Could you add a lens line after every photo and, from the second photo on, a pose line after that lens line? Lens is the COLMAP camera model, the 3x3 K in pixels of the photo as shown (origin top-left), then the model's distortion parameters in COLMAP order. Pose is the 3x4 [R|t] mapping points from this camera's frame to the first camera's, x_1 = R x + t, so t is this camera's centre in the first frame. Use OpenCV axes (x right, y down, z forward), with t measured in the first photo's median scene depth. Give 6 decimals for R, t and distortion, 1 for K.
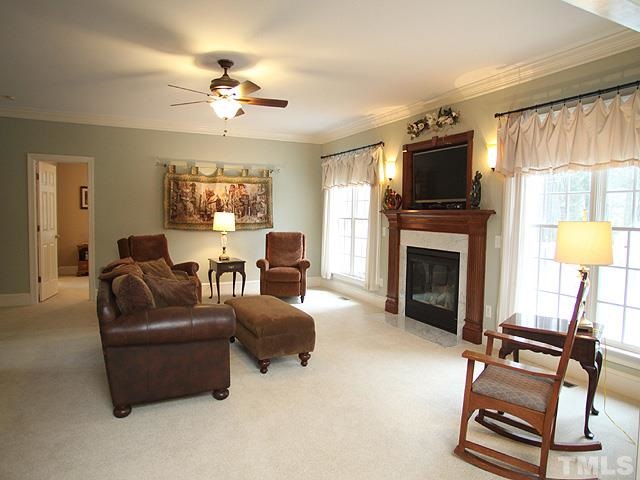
lens RADIAL K [[426.6, 0, 320.0], [0, 426.6, 240.0], [0, 0, 1]] dist [-0.003500, -0.000287]
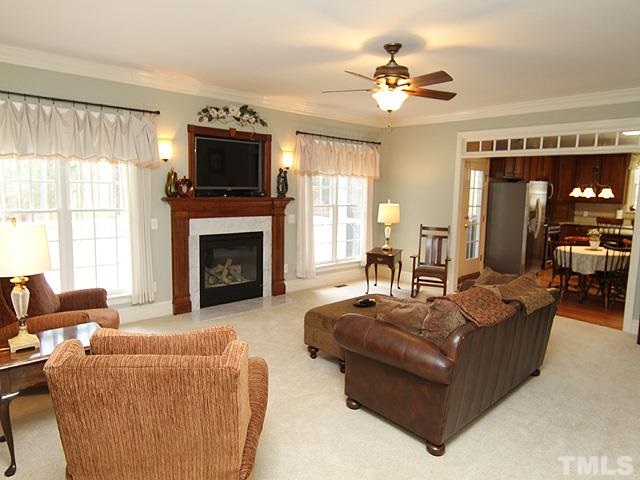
lens RADIAL K [[426.6, 0, 320.0], [0, 426.6, 240.0], [0, 0, 1]] dist [-0.003500, -0.000287]
pose [[-0.244920, -0.124567, 0.961508, -0.877835], [0.046791, 0.989038, 0.140052, -0.108149], [-0.968414, 0.079291, -0.236406, 1.094562]]
